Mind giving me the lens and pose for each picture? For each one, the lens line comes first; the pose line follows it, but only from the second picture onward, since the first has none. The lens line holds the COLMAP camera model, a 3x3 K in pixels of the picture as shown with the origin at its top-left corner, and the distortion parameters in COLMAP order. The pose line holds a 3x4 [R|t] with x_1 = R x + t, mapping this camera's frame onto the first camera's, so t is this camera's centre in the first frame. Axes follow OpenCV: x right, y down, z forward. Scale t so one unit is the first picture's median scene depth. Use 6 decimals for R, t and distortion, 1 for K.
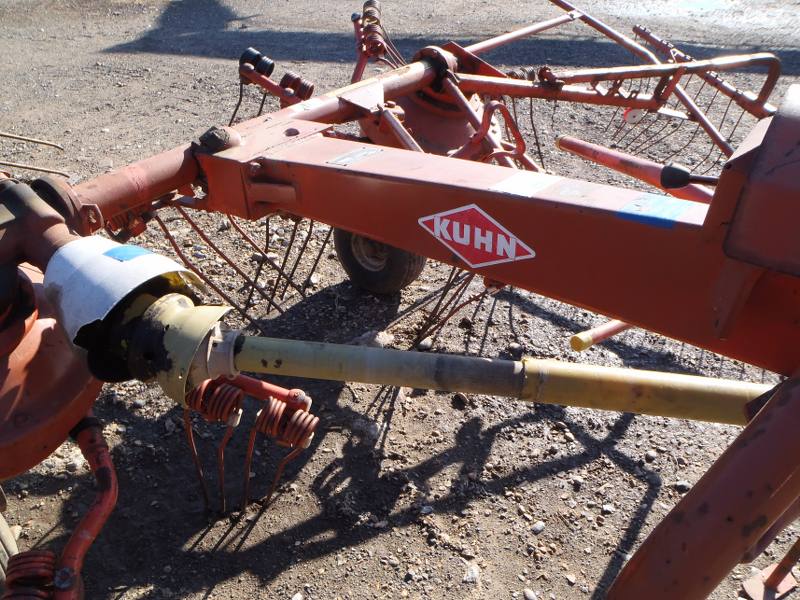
lens RADIAL K [[661.3, 0, 397.7], [0, 661.3, 300.7], [0, 0, 1]] dist [-0.044234, 0.020820]
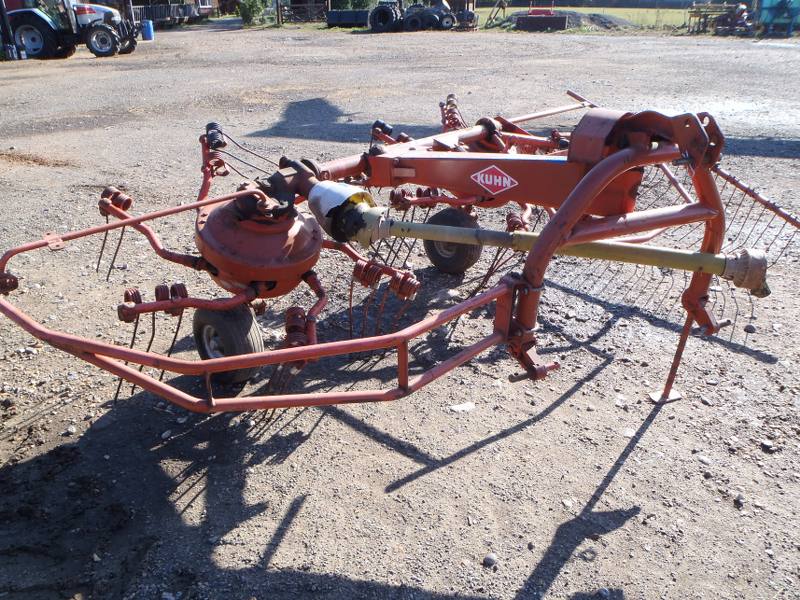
lens RADIAL K [[670.9, 0, 396.8], [0, 670.9, 296.7], [0, 0, 1]] dist [-0.055381, 0.021711]
pose [[0.993527, 0.032622, -0.108809, 0.024917], [-0.048948, 0.987333, -0.150923, 0.383665], [0.102508, 0.155272, 0.982539, -0.728309]]
